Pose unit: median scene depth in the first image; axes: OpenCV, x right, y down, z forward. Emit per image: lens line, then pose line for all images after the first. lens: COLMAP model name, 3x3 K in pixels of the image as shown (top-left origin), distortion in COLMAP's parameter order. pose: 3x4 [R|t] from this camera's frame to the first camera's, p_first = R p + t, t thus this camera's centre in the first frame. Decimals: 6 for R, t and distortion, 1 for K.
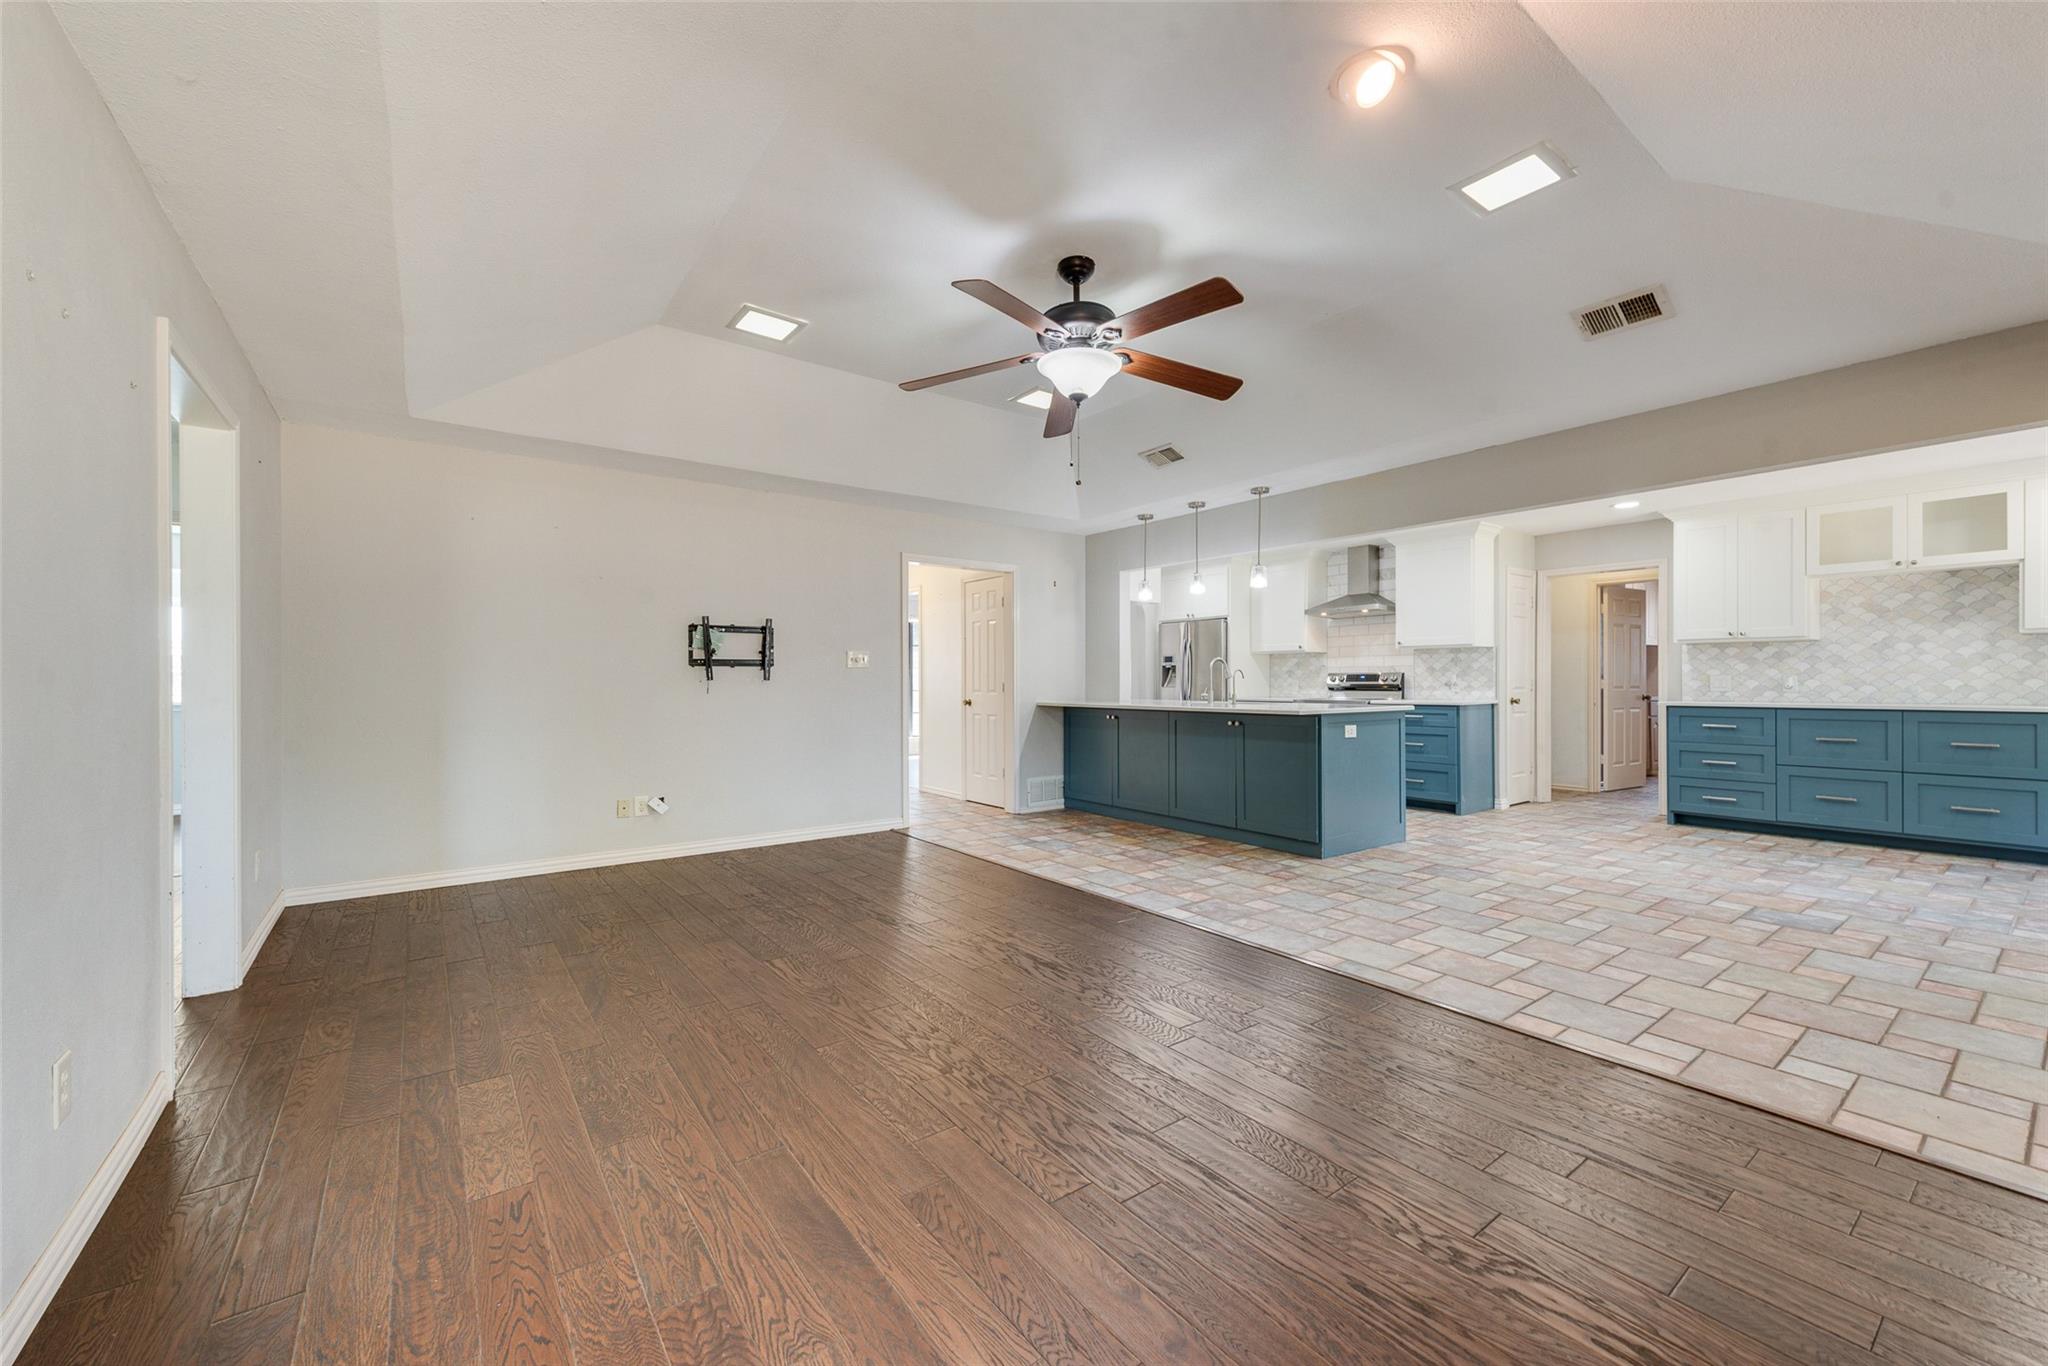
lens RADIAL K [[804.1, 0, 1004.6], [0, 804.1, 682.8], [0, 0, 1]] dist [0.006967, -0.001383]
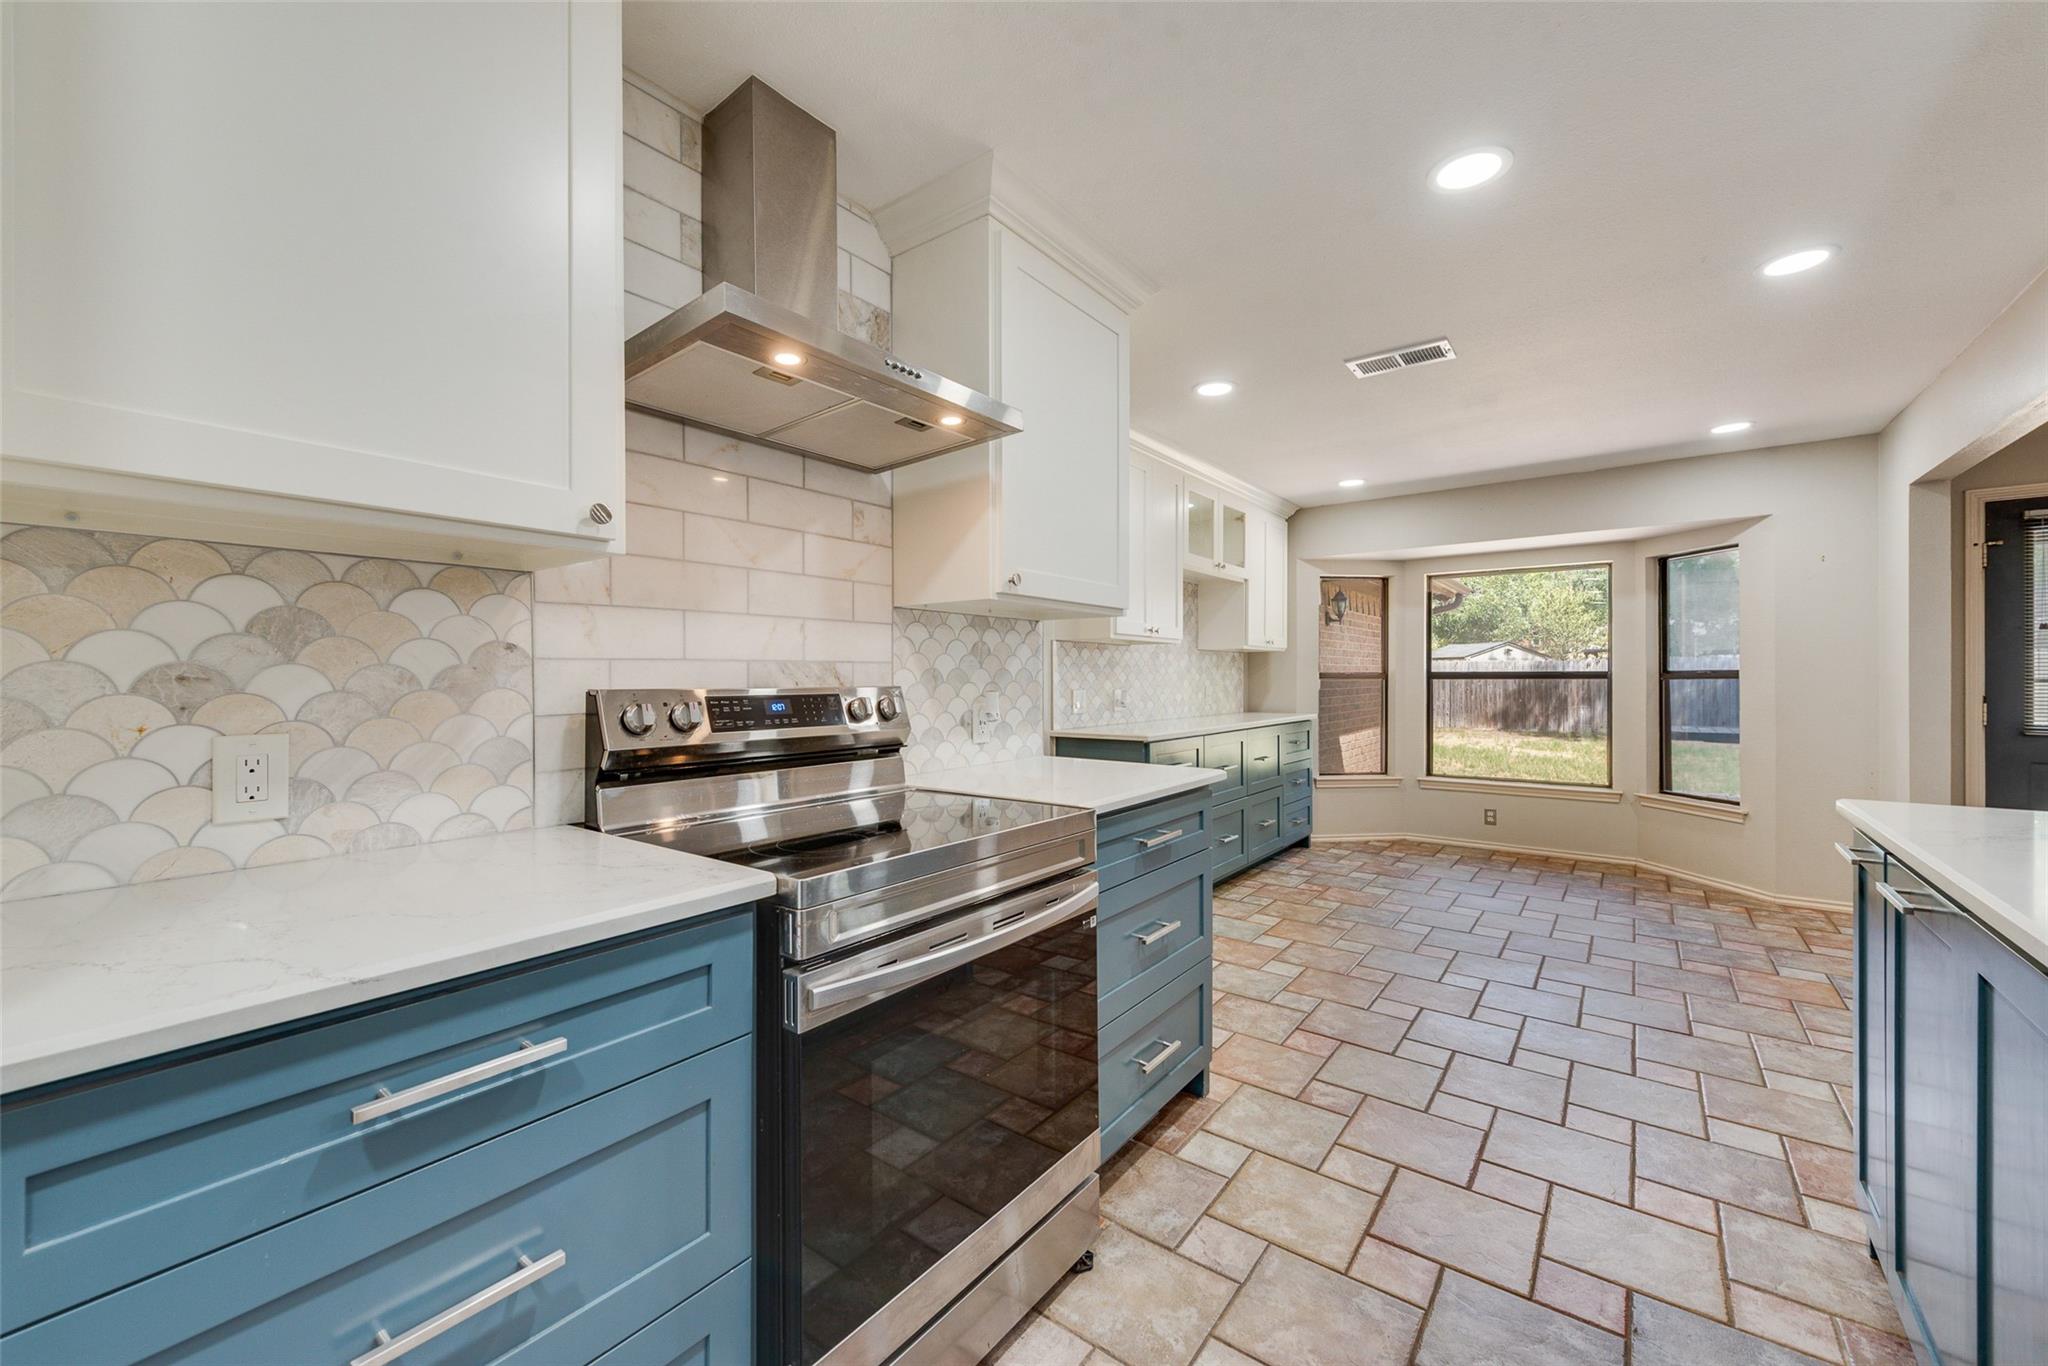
lens RADIAL K [[804.1, 0, 1010.1], [0, 804.1, 675.1], [0, 0, 1]] dist [0.006967, -0.001383]
pose [[-0.292844, 0.005938, 0.956142, 0.280956], [0.004055, 0.999979, -0.004969, -0.019254], [-0.956152, 0.002422, -0.292862, 1.316704]]
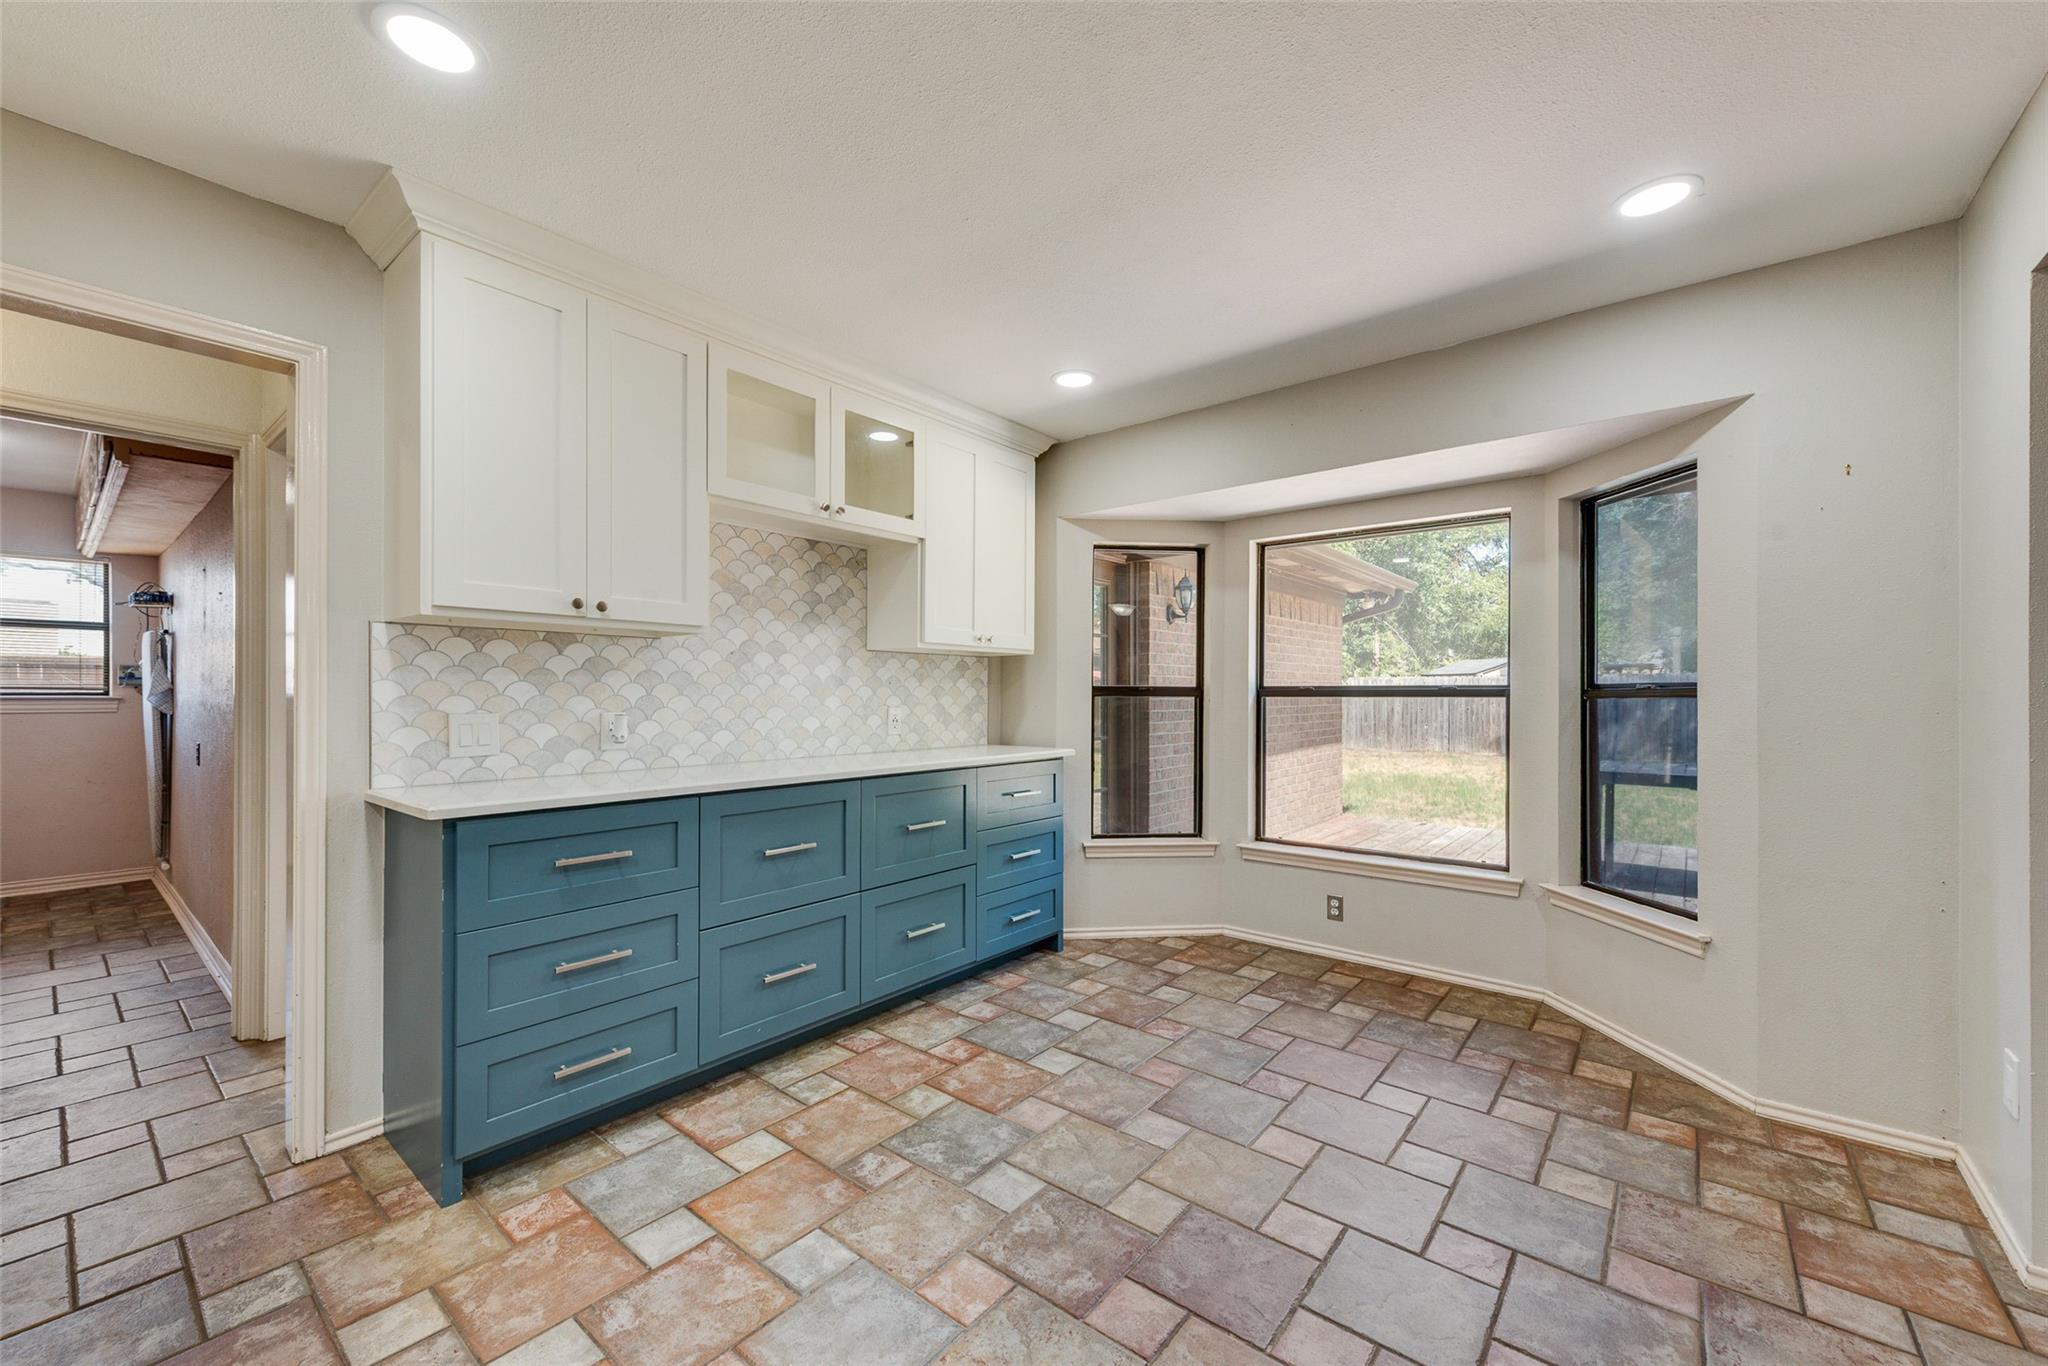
lens RADIAL K [[804.1, 0, 1015.5], [0, 804.1, 692.8], [0, 0, 1]] dist [0.006967, -0.001383]
pose [[-0.261324, 0.003400, 0.965245, 0.486741], [0.000122, 0.999994, -0.003490, -0.018484], [-0.965251, -0.000794, -0.261323, 0.902437]]
